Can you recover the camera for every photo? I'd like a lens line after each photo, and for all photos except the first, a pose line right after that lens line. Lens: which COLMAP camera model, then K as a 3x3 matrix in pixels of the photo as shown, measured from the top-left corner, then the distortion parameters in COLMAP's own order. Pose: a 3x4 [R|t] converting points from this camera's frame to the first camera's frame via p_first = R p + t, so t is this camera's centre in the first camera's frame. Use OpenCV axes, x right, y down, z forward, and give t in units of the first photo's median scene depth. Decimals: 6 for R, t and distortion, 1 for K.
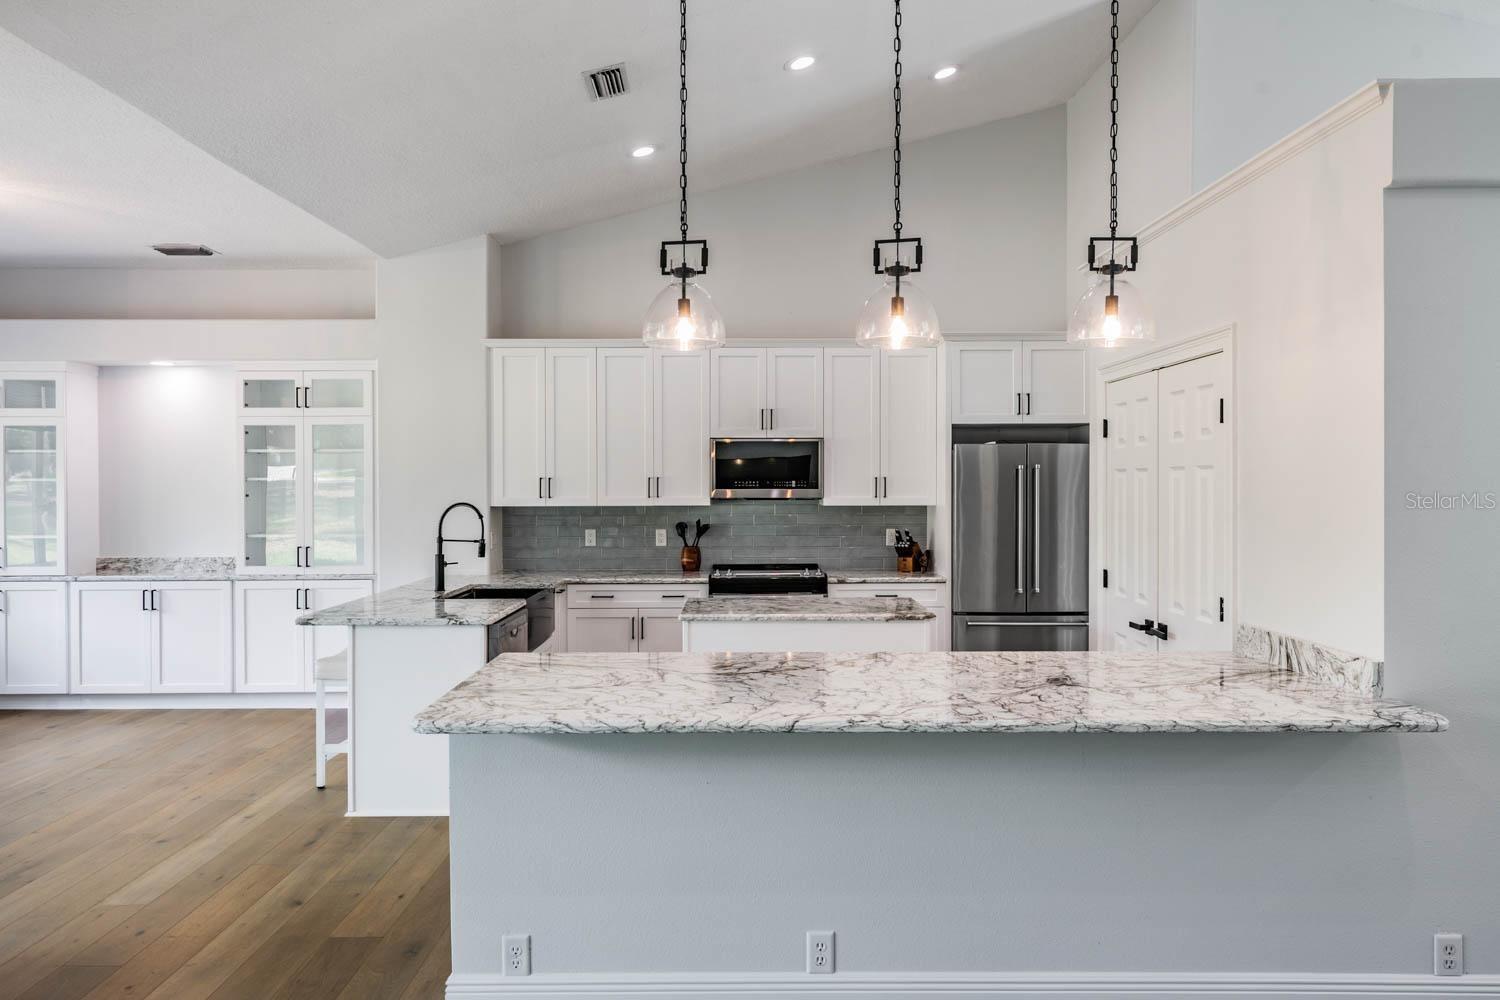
lens RADIAL K [[995.3, 0, 743.6], [0, 995.3, 486.5], [0, 0, 1]] dist [-0.001070, 0.035627]
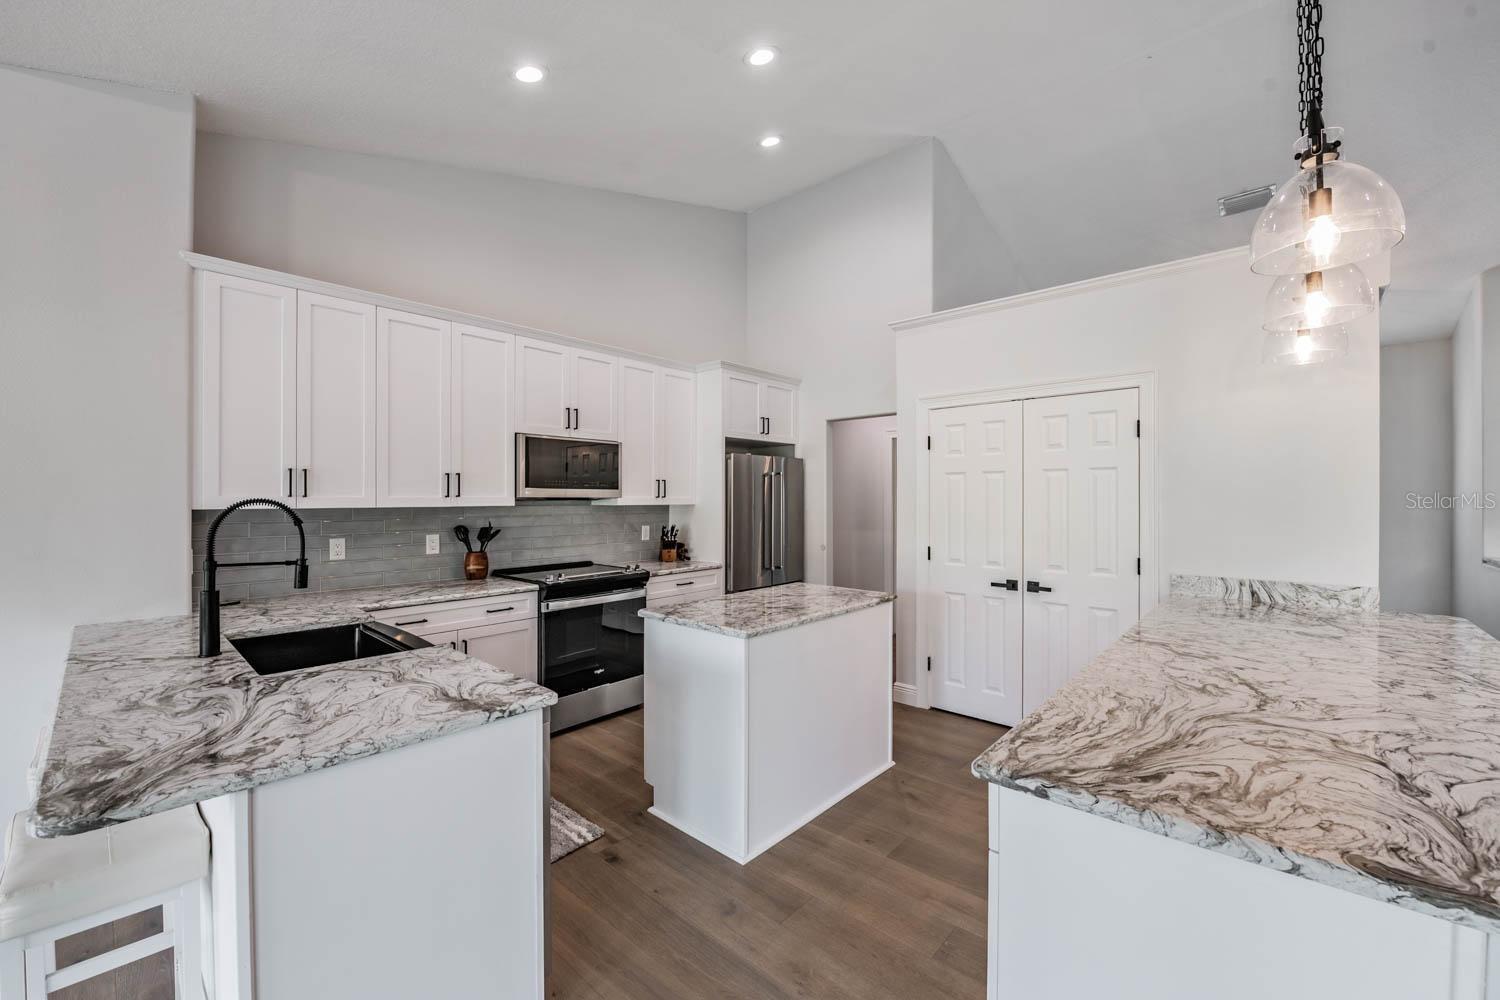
lens RADIAL K [[594.5, 0, 747.4], [0, 594.5, 498.0], [0, 0, 1]] dist [-0.002466, -0.008059]
pose [[0.670549, 0.002802, 0.741860, -0.298353], [0.003308, 0.999972, -0.006767, 0.016159], [-0.741858, 0.006992, 0.670521, 0.470359]]
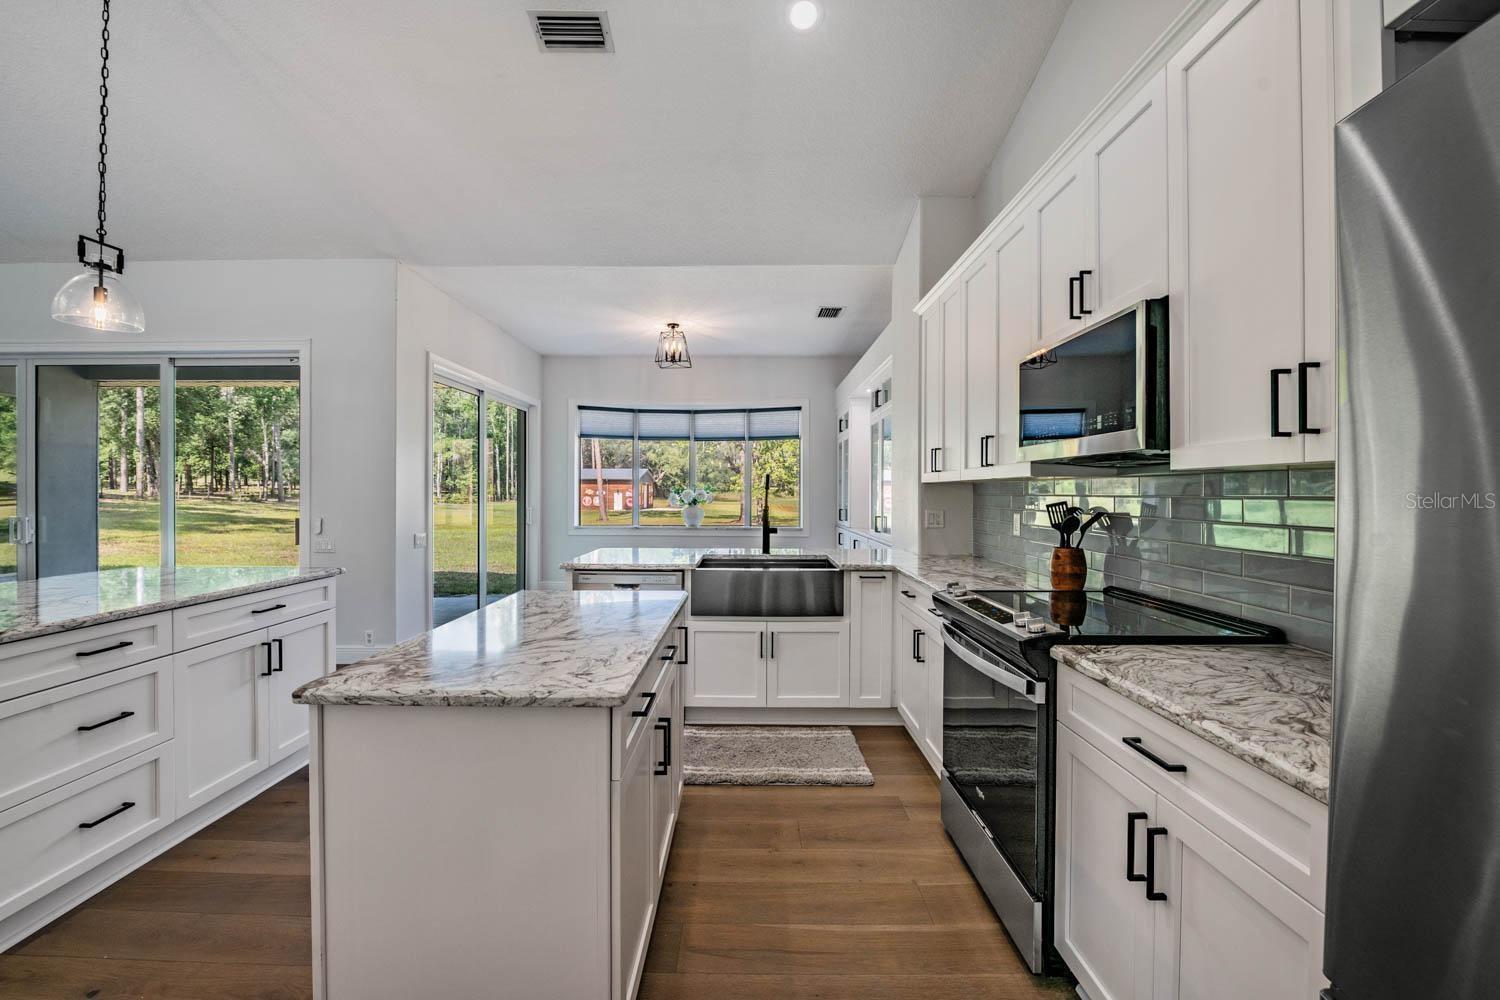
lens RADIAL K [[591.2, 0, 747.9], [0, 591.2, 492.8], [0, 0, 1]] dist [-0.003876, -0.006245]
pose [[-0.000208, 0.004419, -0.999990, 0.311654], [-0.011578, 0.999923, 0.004421, 0.029140], [0.999933, 0.011579, -0.000157, 0.835004]]
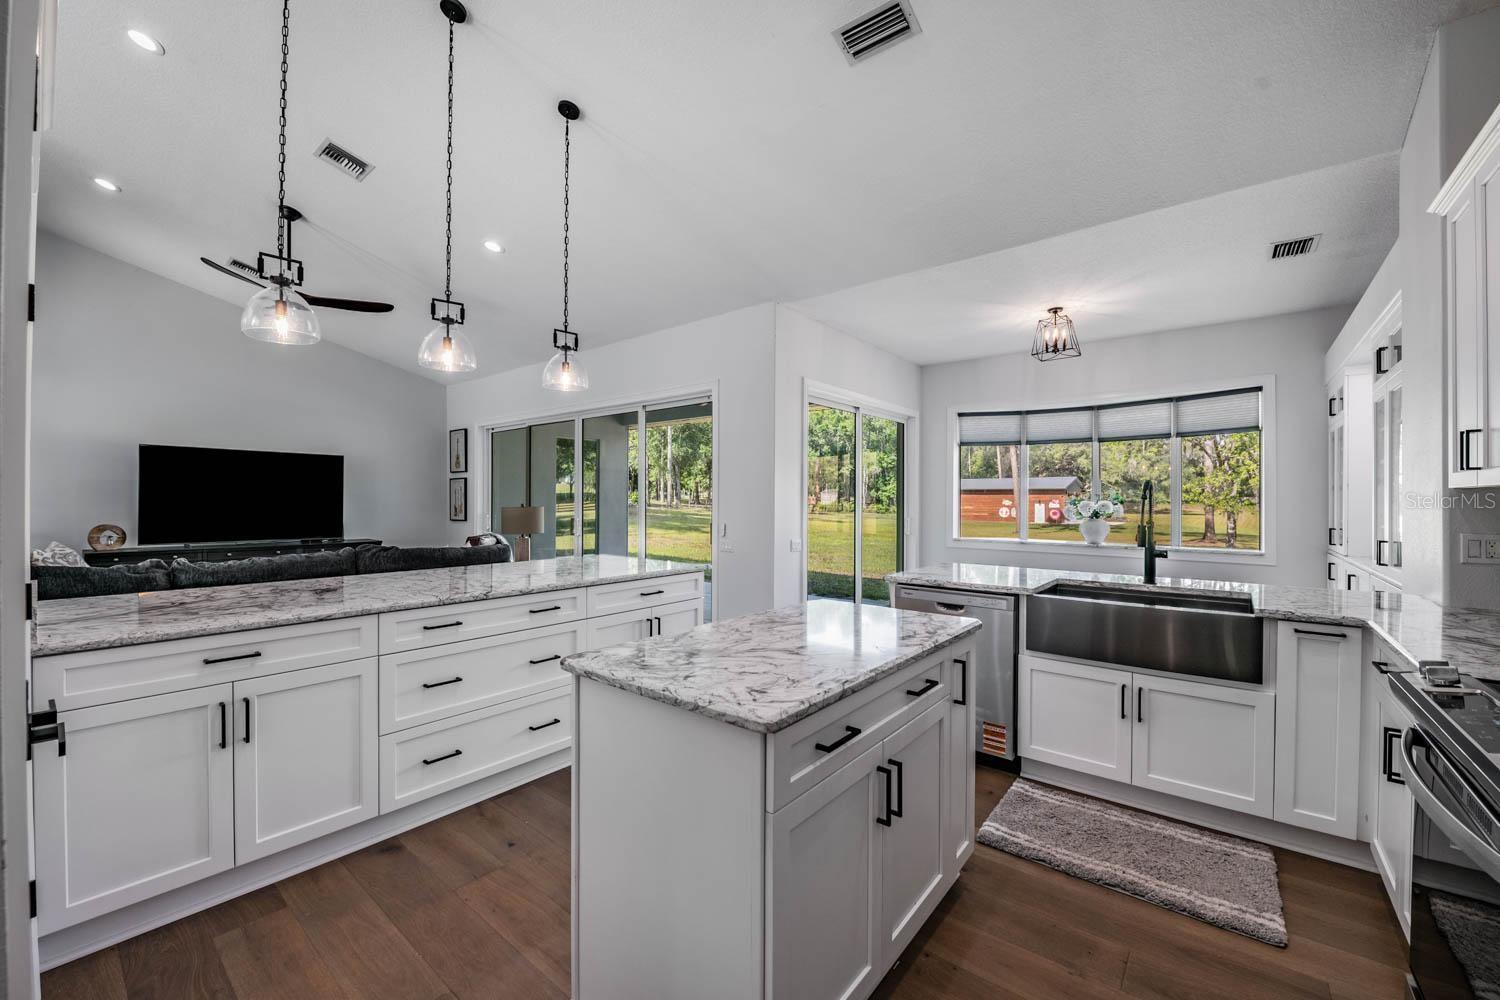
lens RADIAL K [[591.5, 0, 750.0], [0, 591.5, 500.0], [0, 0, 1]] dist [-0.002959, -0.006667]
pose [[-0.628659, -0.001266, -0.777680, 0.265534], [-0.008924, 0.999945, 0.005586, 0.028464], [0.777630, 0.010452, -0.628636, 0.896842]]
